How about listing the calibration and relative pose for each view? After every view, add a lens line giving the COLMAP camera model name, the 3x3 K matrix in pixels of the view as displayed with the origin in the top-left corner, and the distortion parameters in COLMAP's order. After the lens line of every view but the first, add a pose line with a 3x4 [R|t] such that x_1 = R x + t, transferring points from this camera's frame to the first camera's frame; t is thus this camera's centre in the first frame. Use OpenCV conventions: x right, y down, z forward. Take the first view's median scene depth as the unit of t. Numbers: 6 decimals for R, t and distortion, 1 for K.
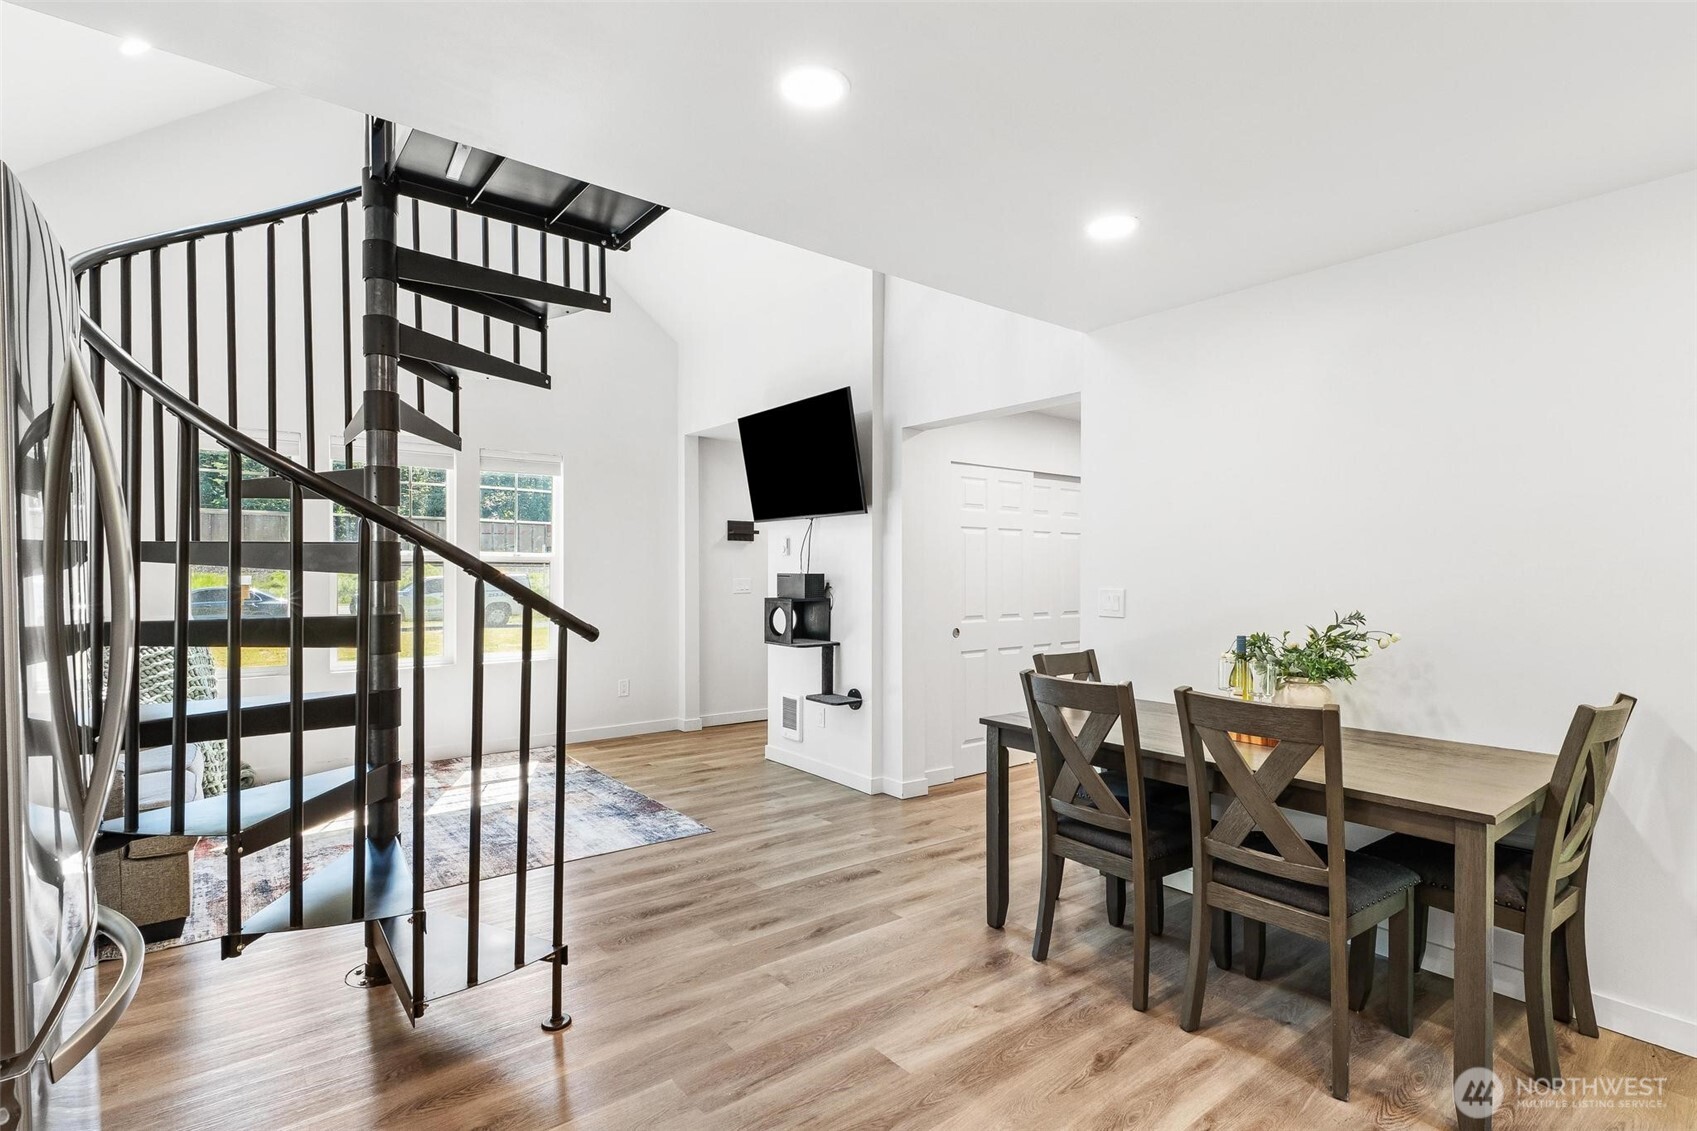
lens RADIAL K [[819.9, 0, 845.4], [0, 819.9, 578.0], [0, 0, 1]] dist [0.006726, -0.003118]
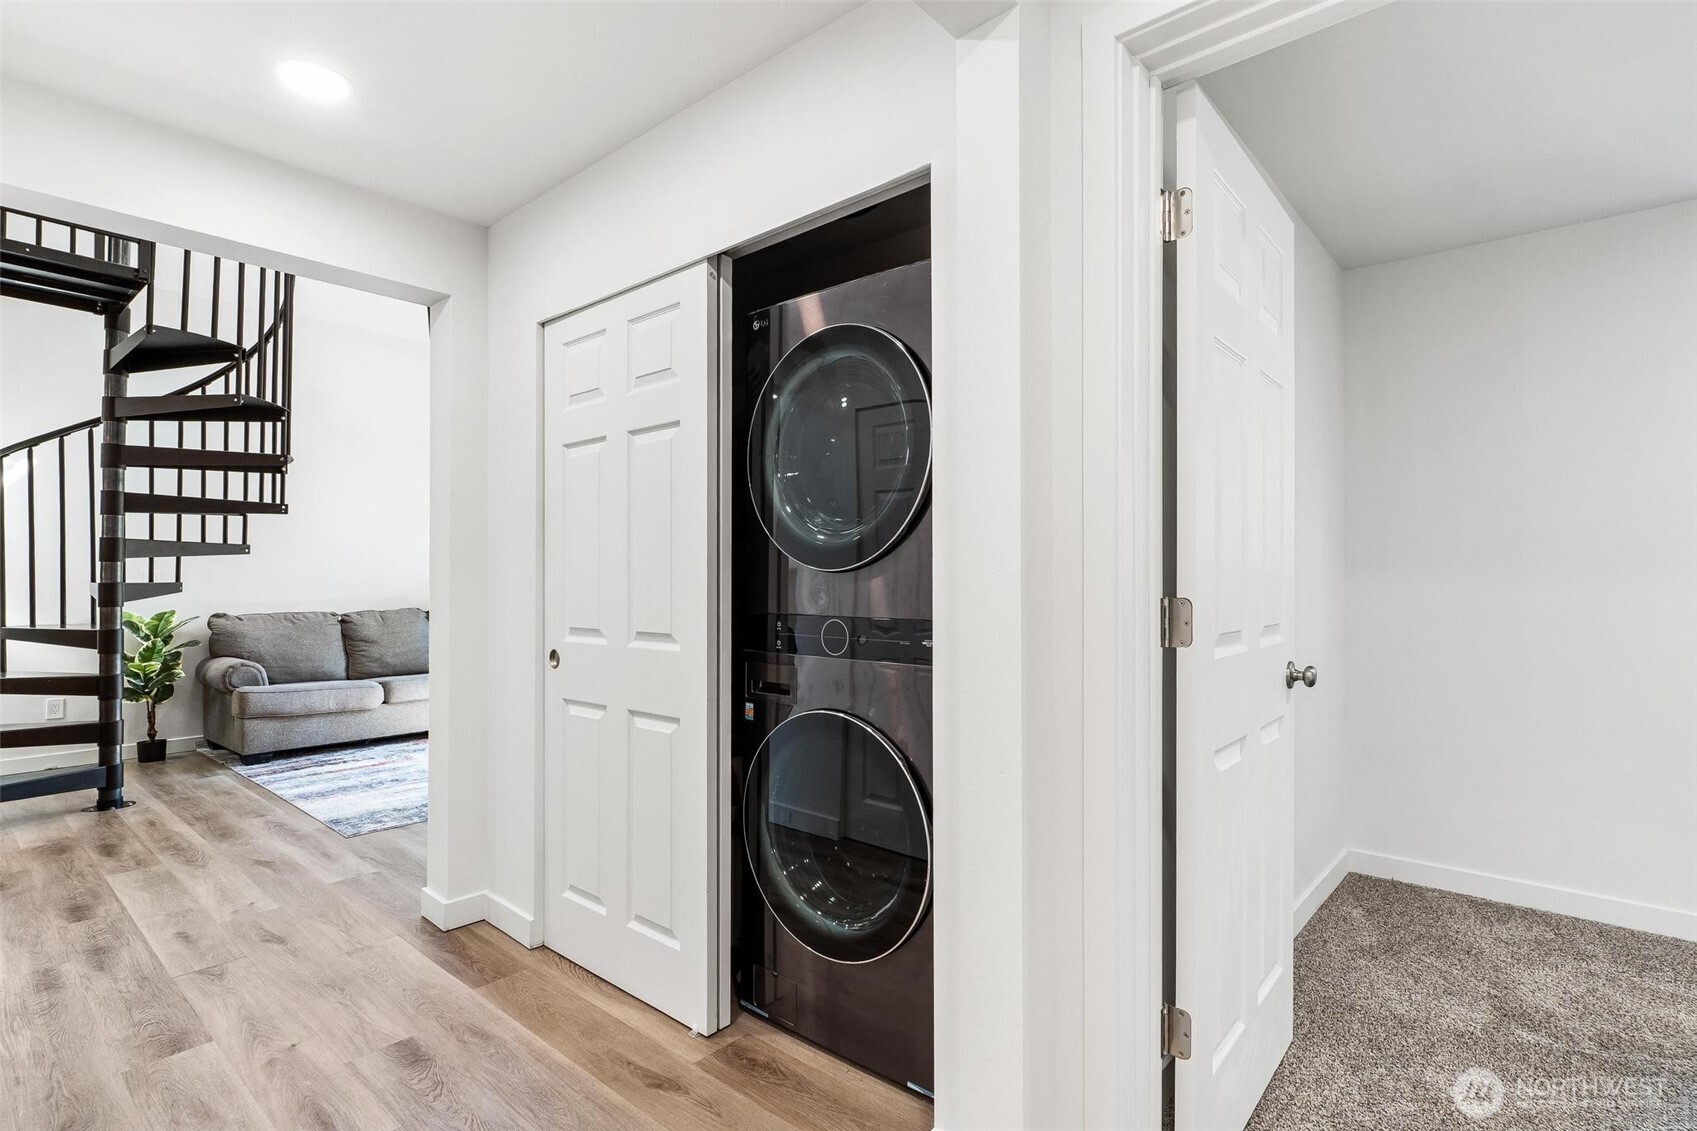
lens RADIAL K [[819.9, 0, 861.6], [0, 819.9, 578.2], [0, 0, 1]] dist [0.006726, -0.003118]
pose [[0.197579, -0.002413, -0.980284, 0.822074], [-0.002199, 0.999993, -0.002904, 0.023122], [0.980284, 0.002729, 0.197573, 1.342693]]
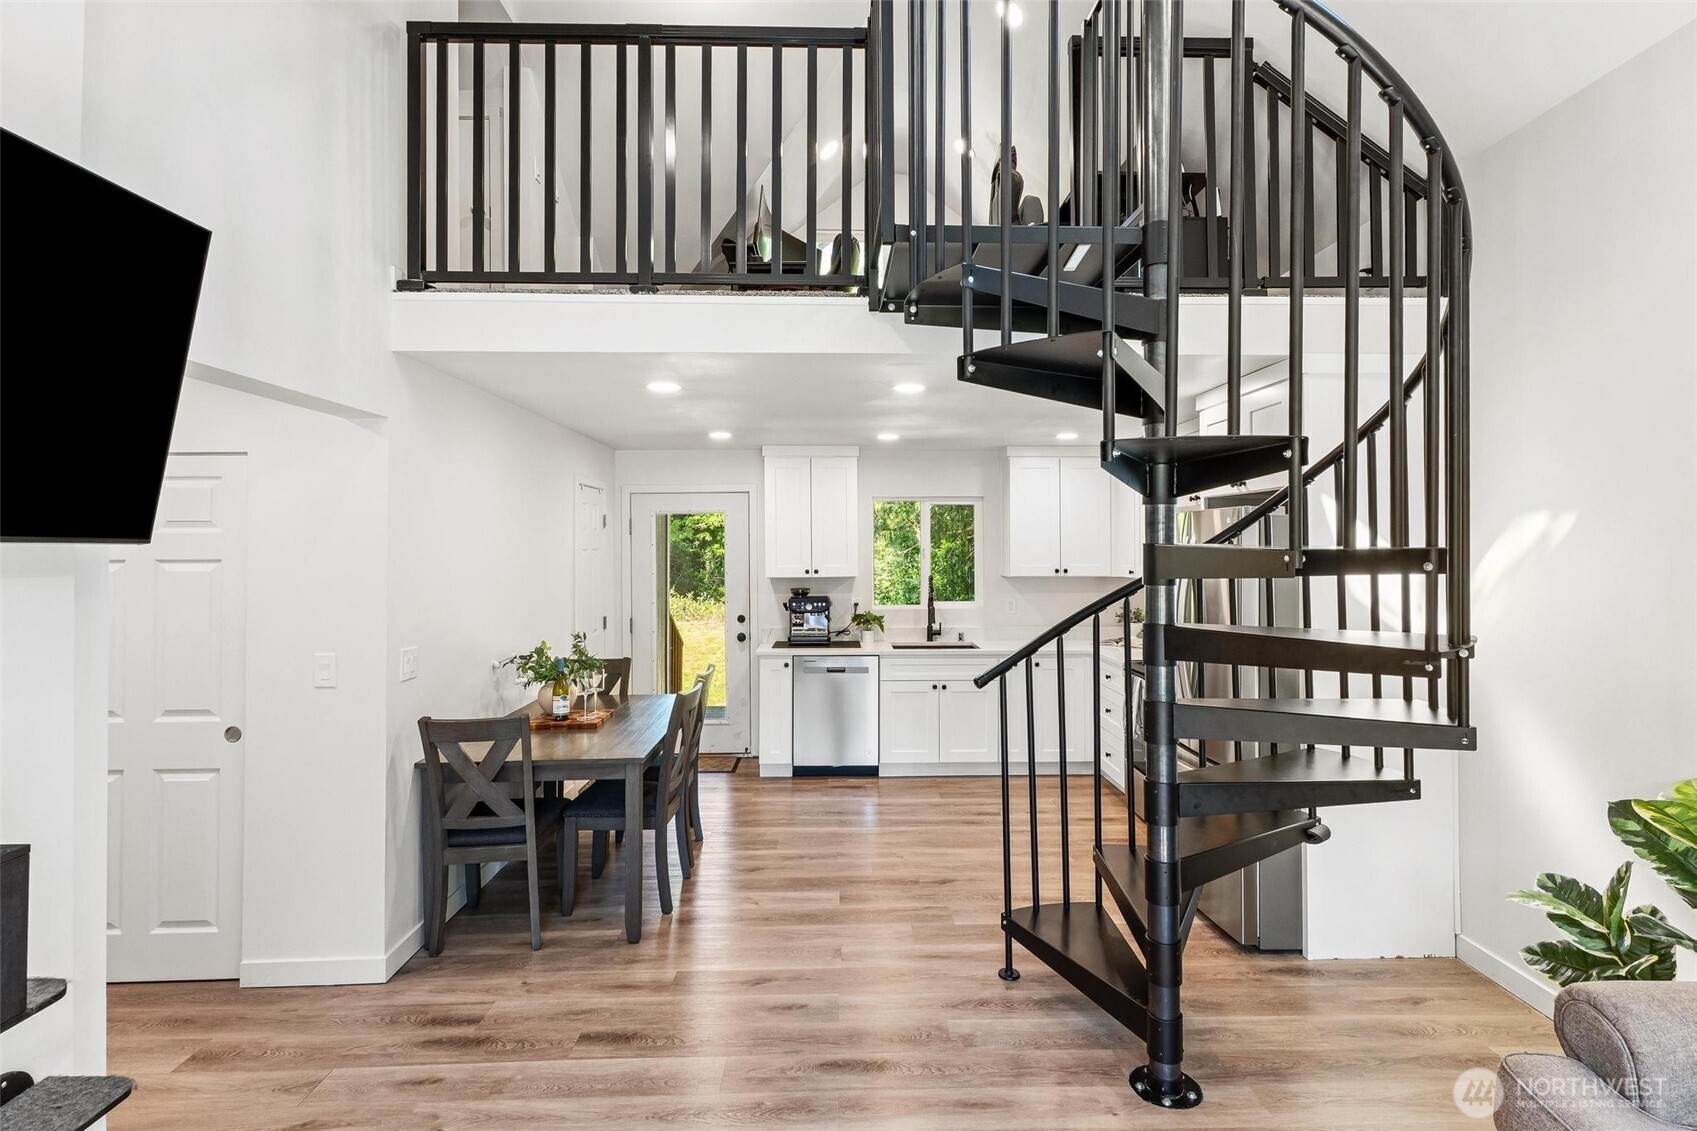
lens RADIAL K [[819.9, 0, 856.8], [0, 819.9, 530.8], [0, 0, 1]] dist [0.006726, -0.003118]
pose [[-0.801175, 0.013529, 0.598277, -0.535914], [0.004054, 0.999844, -0.017181, -0.084916], [-0.598416, -0.011340, -0.801105, 1.242966]]
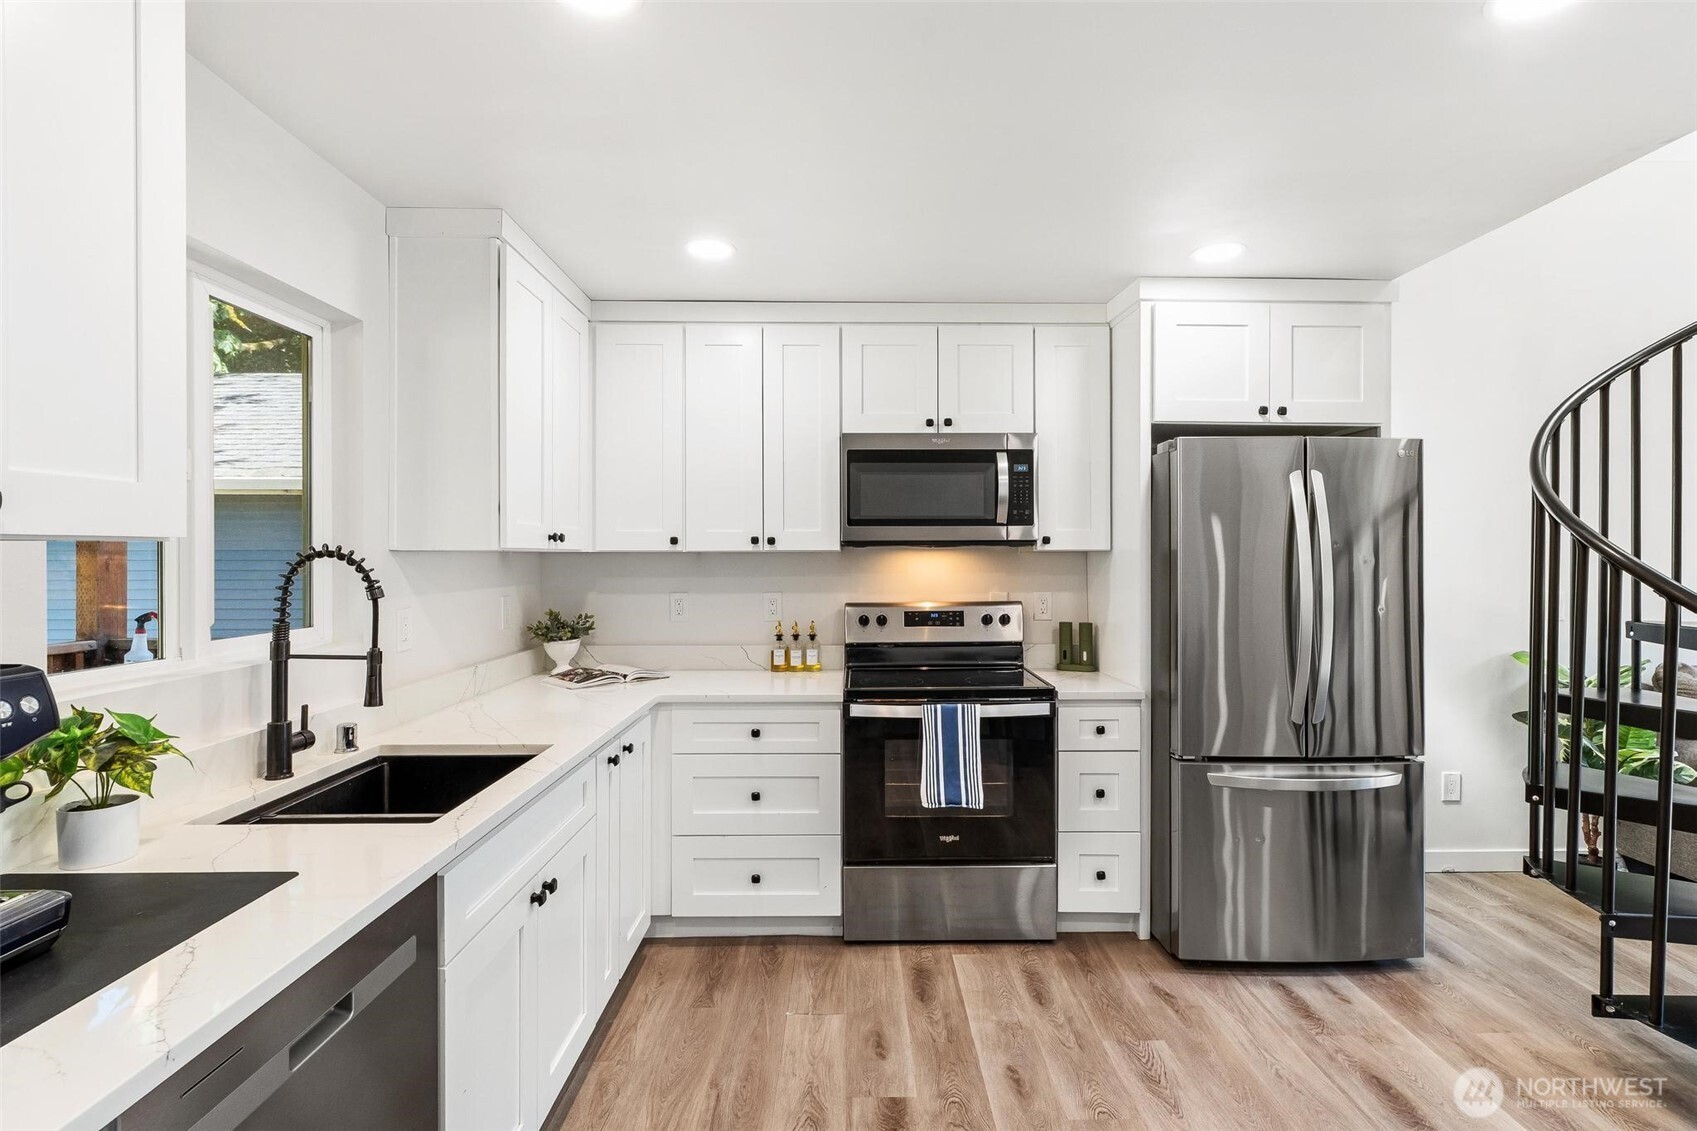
lens RADIAL K [[819.9, 0, 842.8], [0, 819.9, 565.6], [0, 0, 1]] dist [0.006726, -0.003118]
pose [[-0.615968, 0.007336, -0.787737, 0.446021], [-0.004368, 0.999909, 0.012727, -0.022133], [0.787759, 0.011280, -0.615880, 0.421107]]
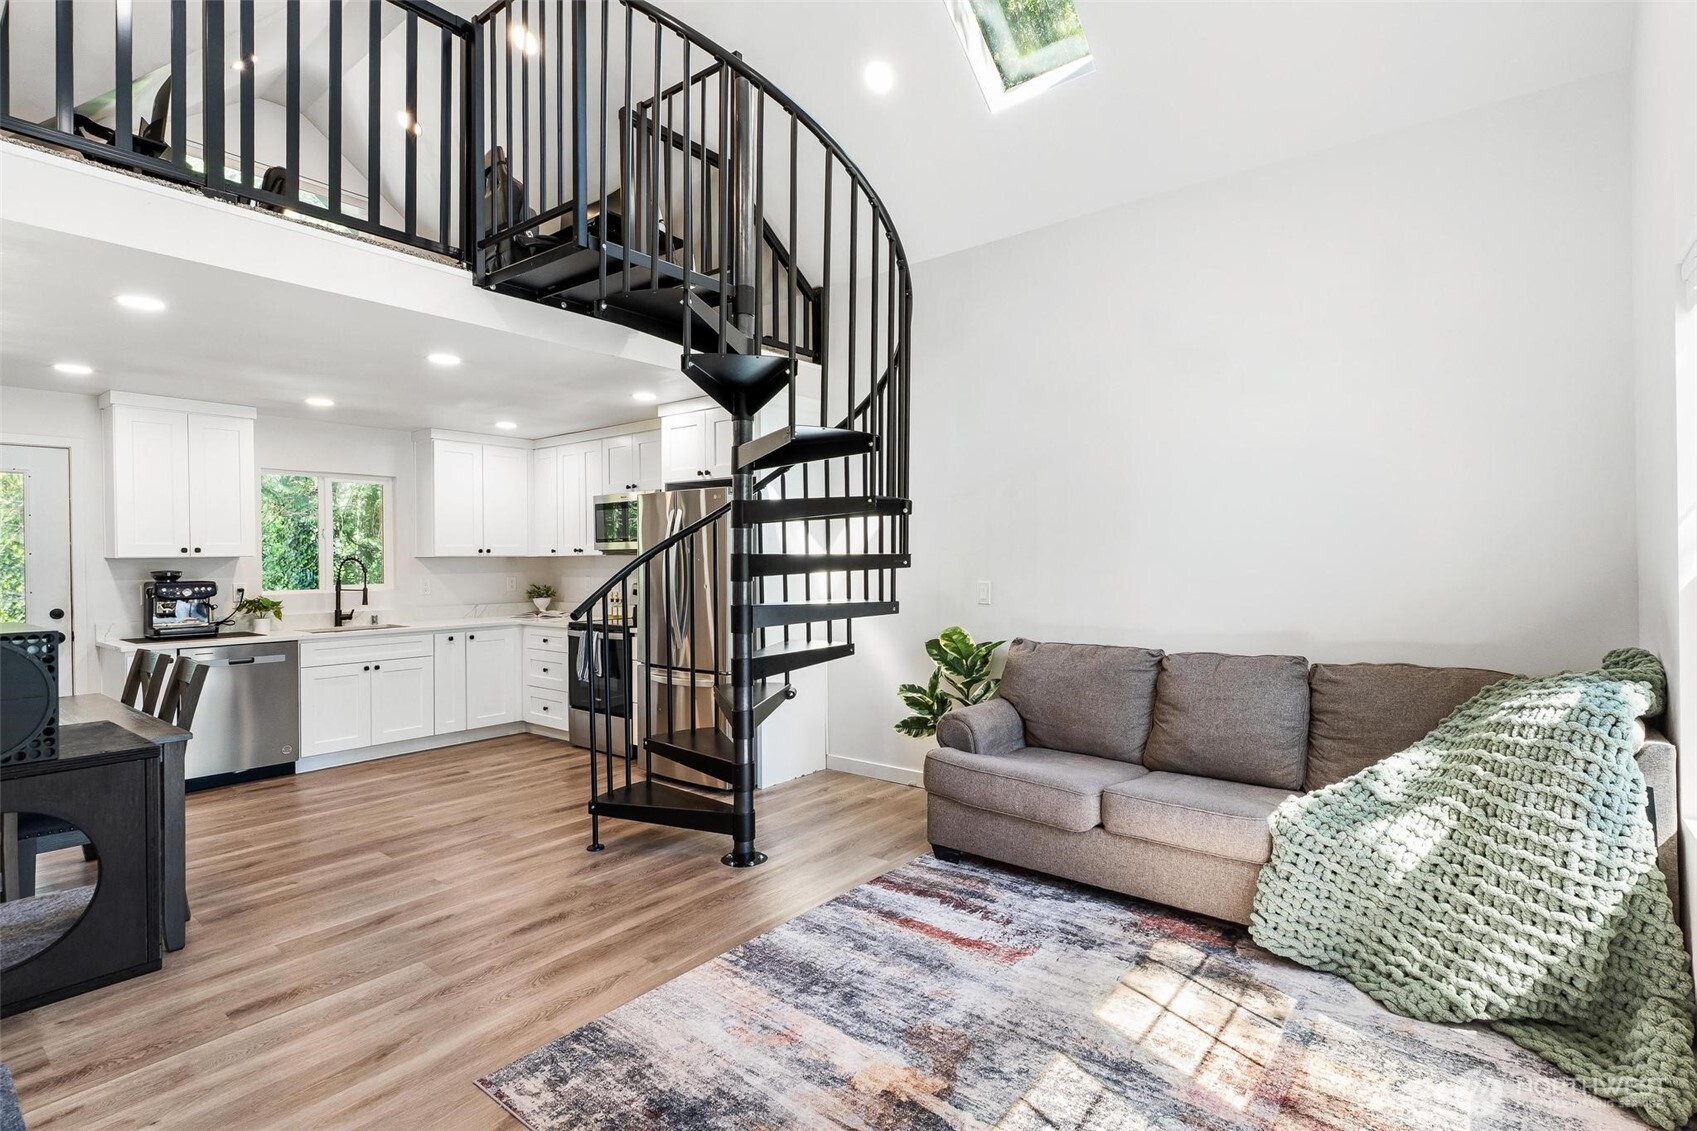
lens RADIAL K [[819.9, 0, 844.6], [0, 819.9, 552.9], [0, 0, 1]] dist [0.006726, -0.003118]
pose [[-0.975570, 0.002553, -0.219673, -0.269090], [0.002793, 0.999996, -0.000783, -0.028323], [0.219671, -0.001378, -0.975573, 1.527492]]
